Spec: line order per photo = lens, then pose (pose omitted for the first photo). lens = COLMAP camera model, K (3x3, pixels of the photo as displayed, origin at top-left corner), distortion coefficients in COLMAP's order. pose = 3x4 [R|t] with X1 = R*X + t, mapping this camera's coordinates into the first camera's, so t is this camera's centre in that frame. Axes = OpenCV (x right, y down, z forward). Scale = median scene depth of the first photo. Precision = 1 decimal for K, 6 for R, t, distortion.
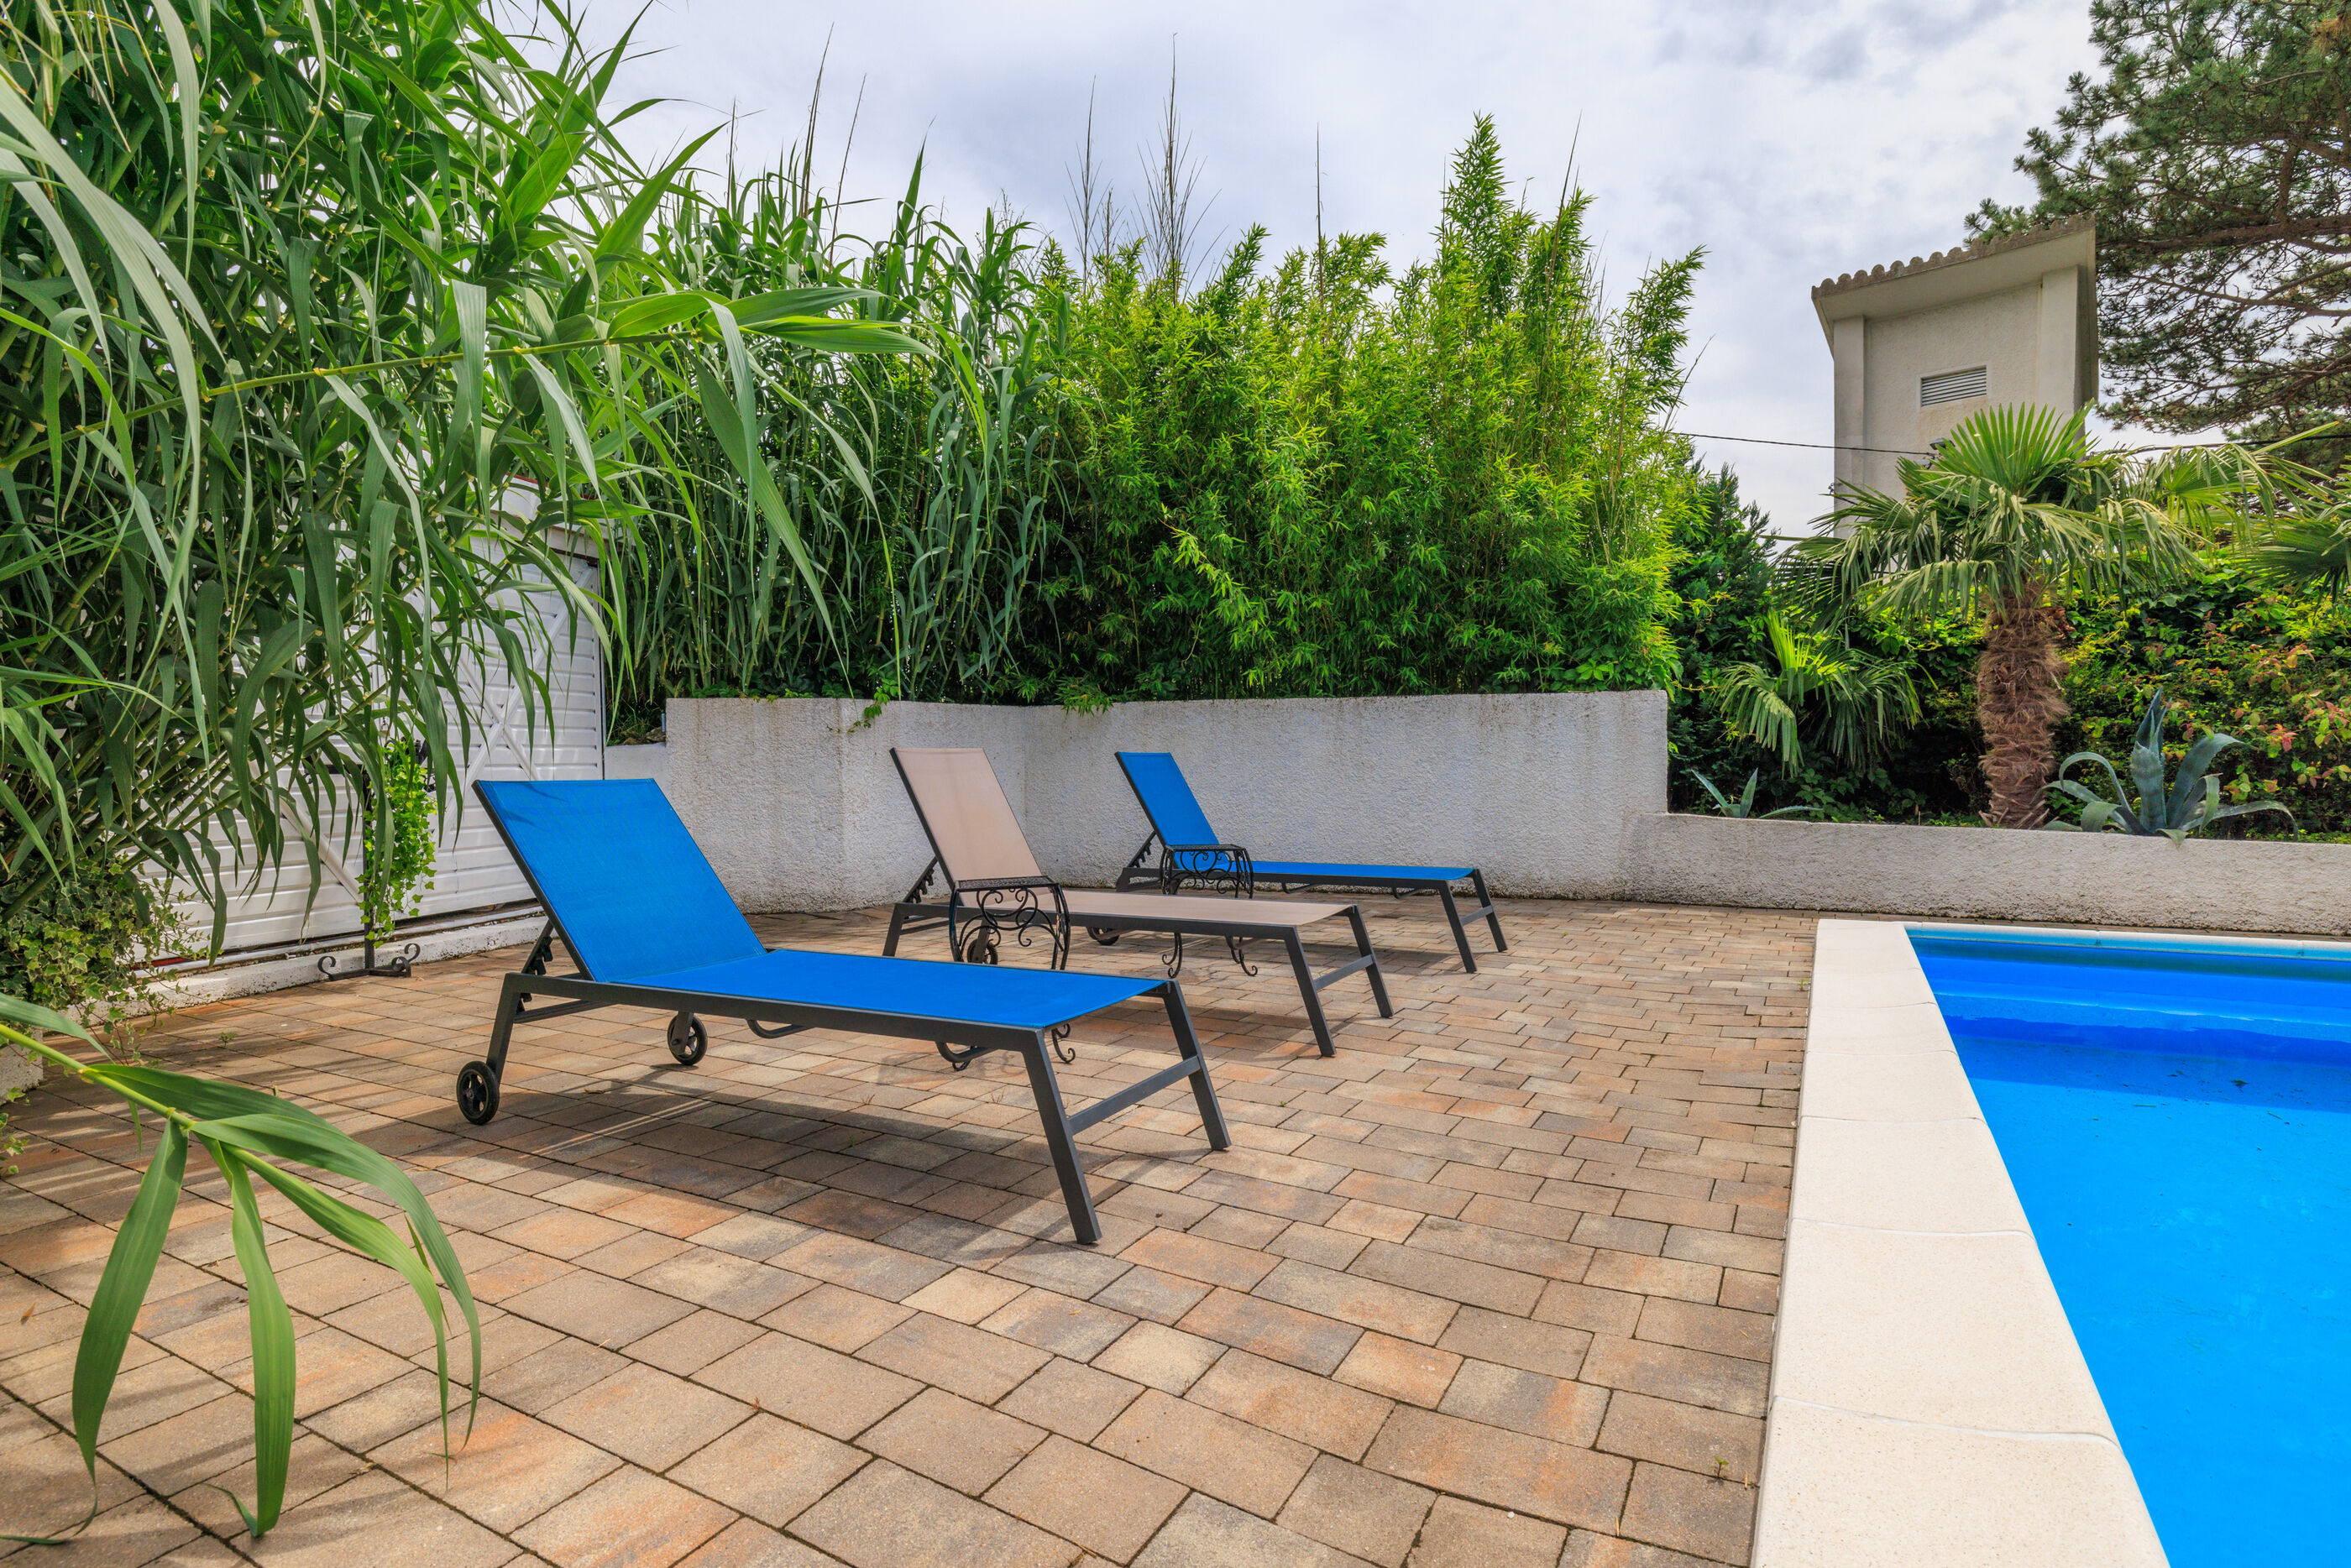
lens RADIAL K [[1144.6, 0, 1197.4], [0, 1144.6, 788.5], [0, 0, 1]] dist [-0.004943, 0.002987]
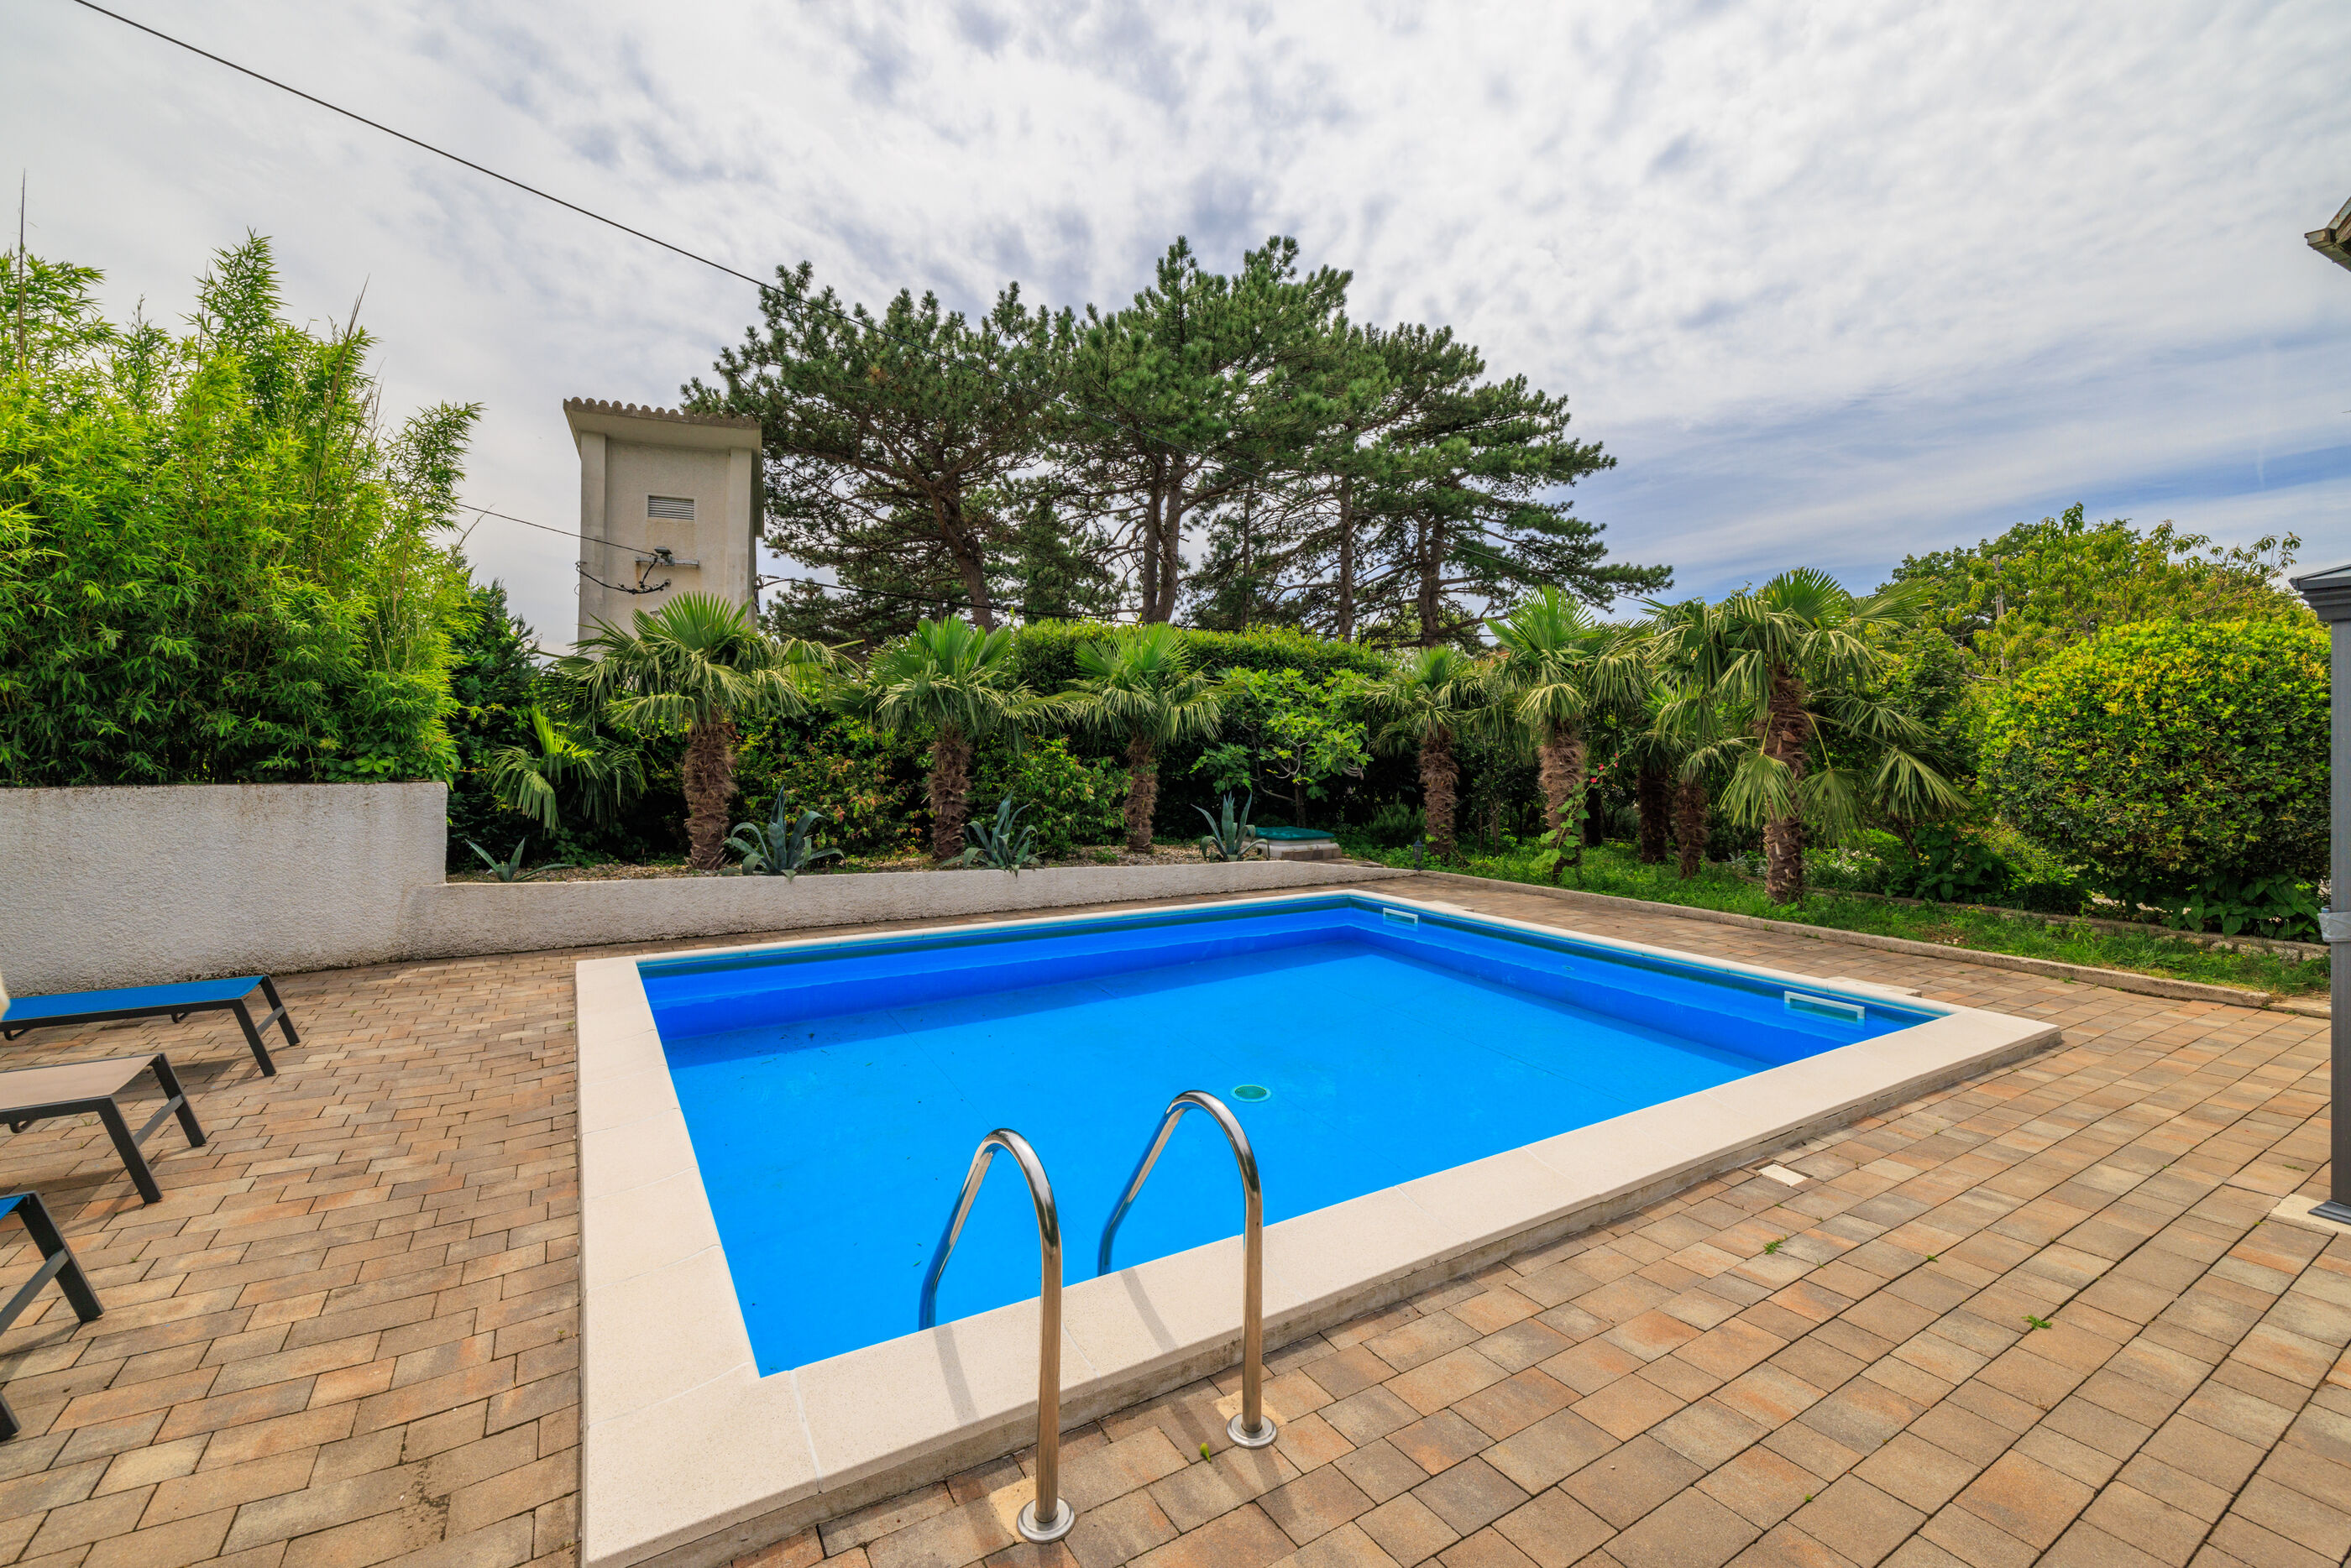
lens RADIAL K [[983.0, 0, 1179.7], [0, 983.0, 735.5], [0, 0, 1]] dist [0.002923, -0.000418]
pose [[0.485971, 0.025961, 0.873589, -0.123668], [0.006393, 0.999426, -0.033257, -0.092182], [-0.873952, 0.021747, 0.485526, -0.186730]]
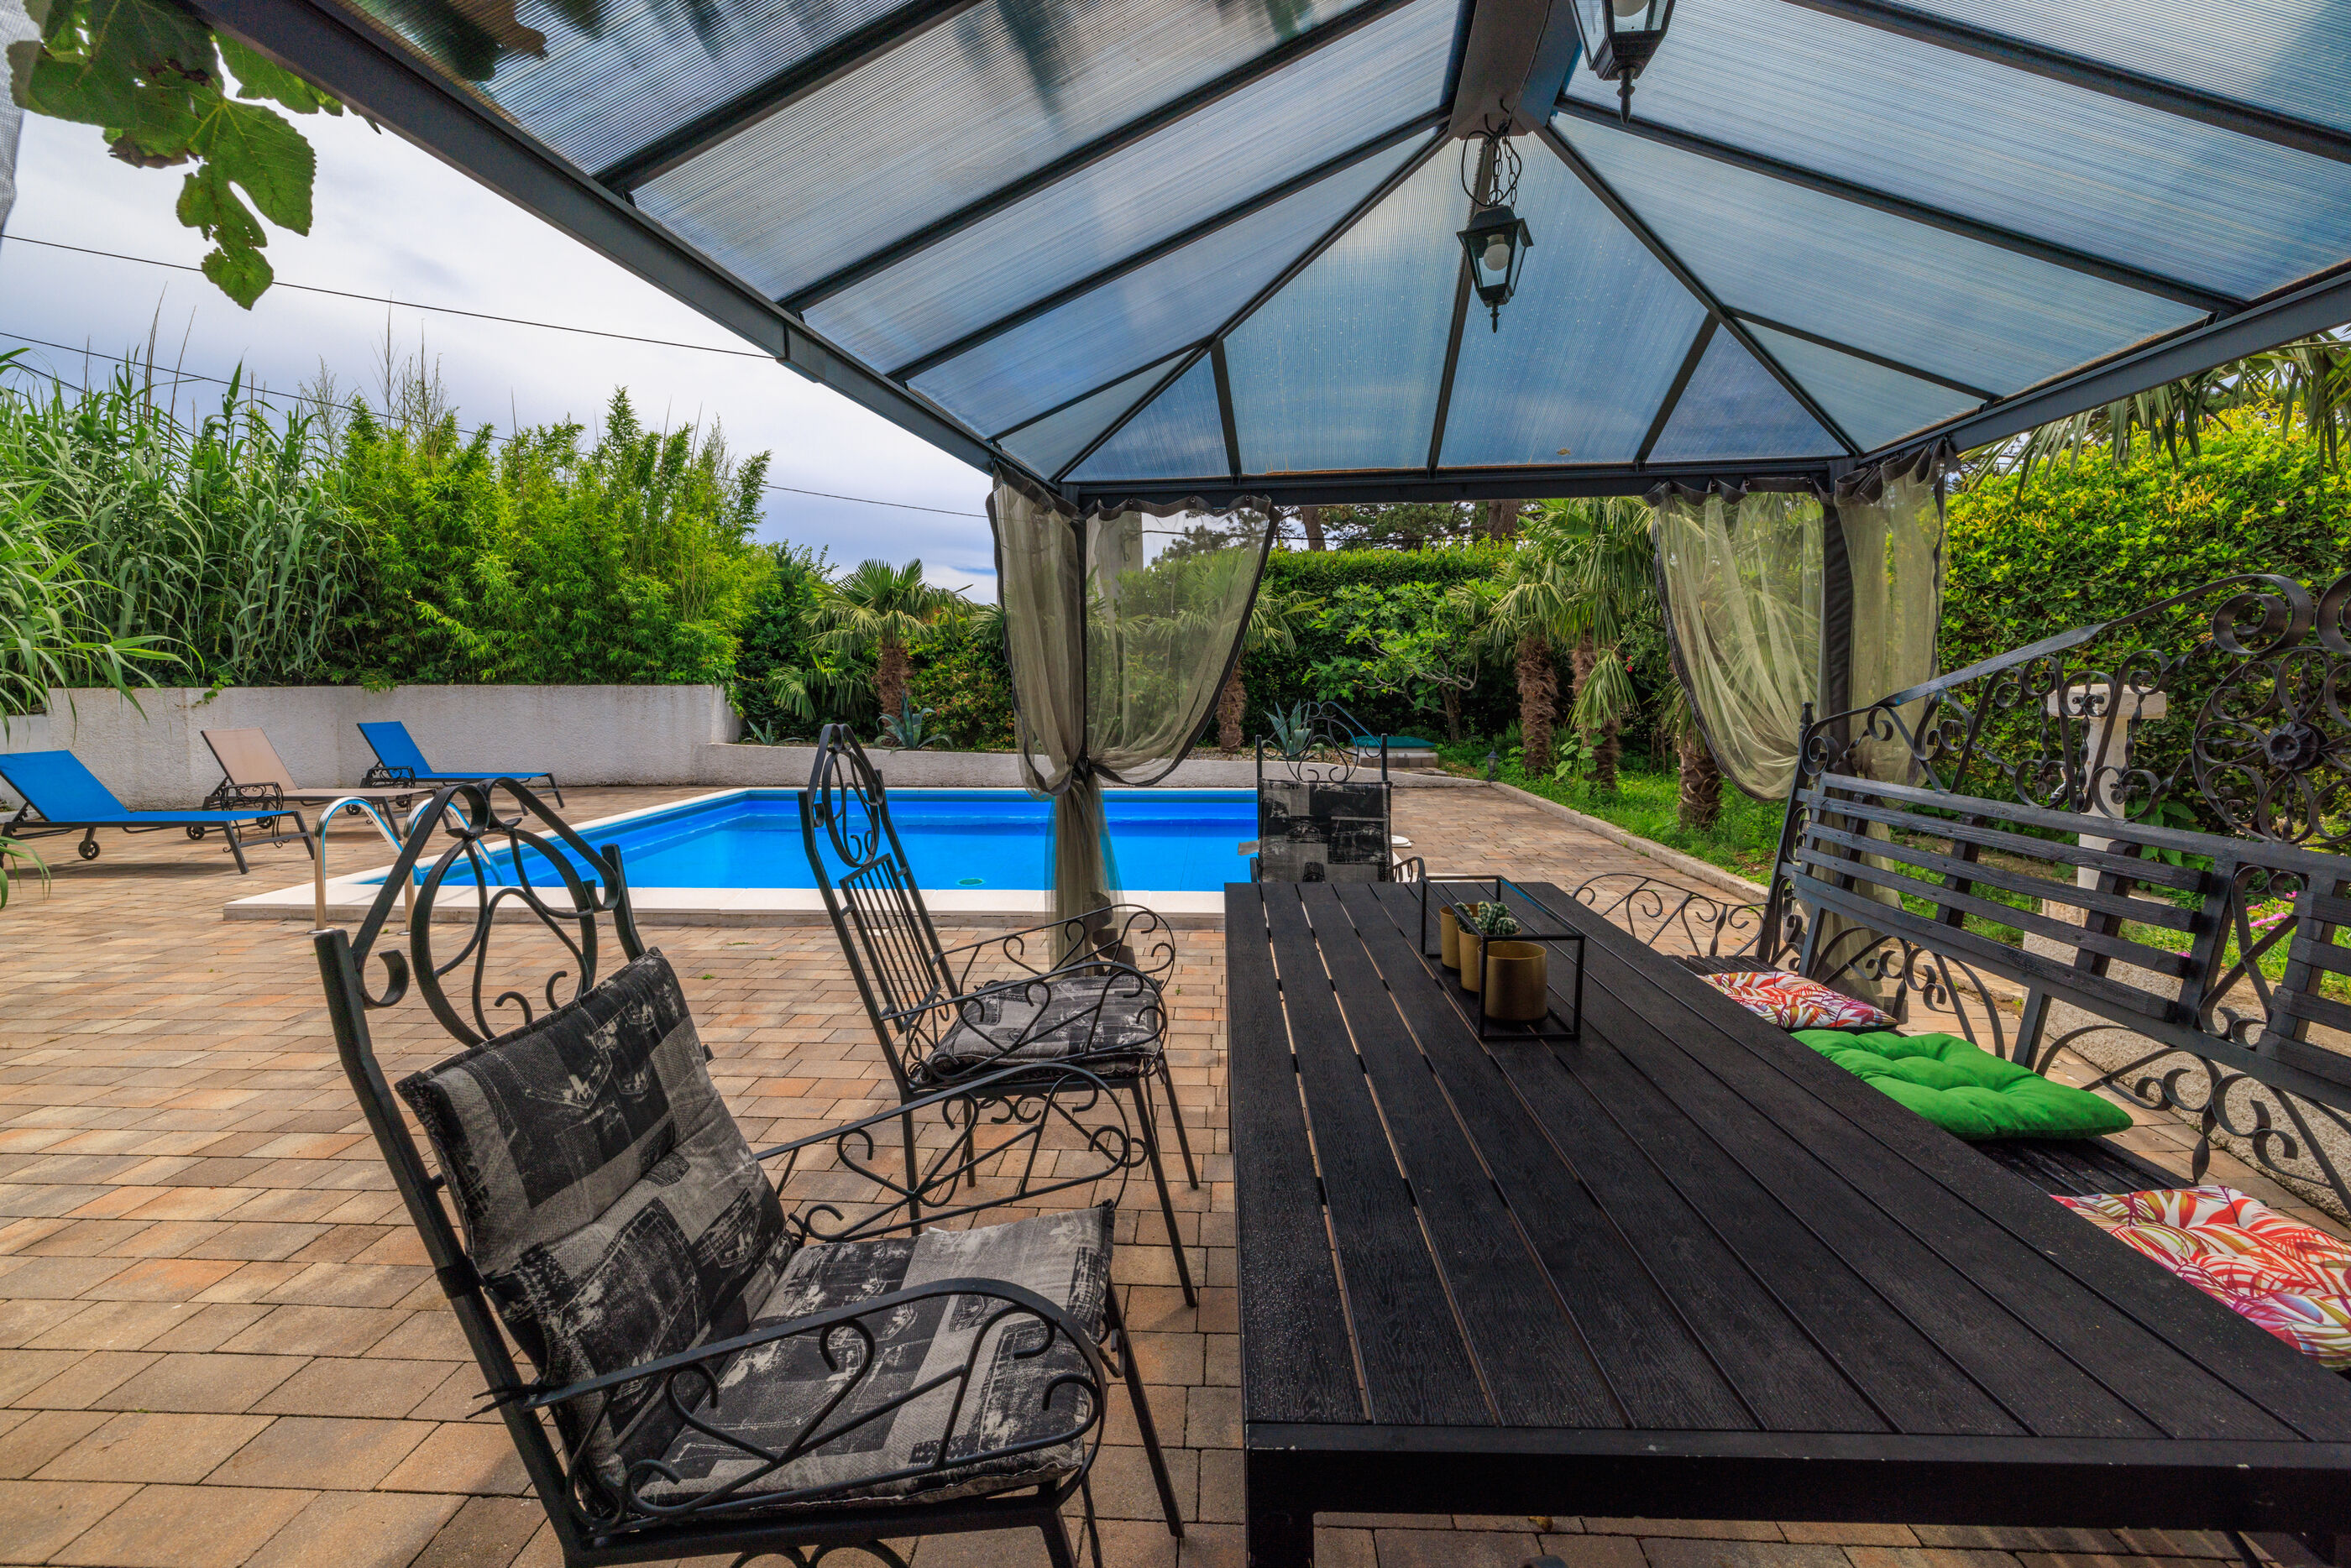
lens RADIAL K [[983.0, 0, 1186.9], [0, 983.0, 735.5], [0, 0, 1]] dist [0.002923, -0.000418]
pose [[0.897318, -0.017374, 0.441042, 0.380851], [0.001767, 0.999358, 0.035771, -0.054125], [-0.441381, -0.031319, 0.896773, -0.991788]]
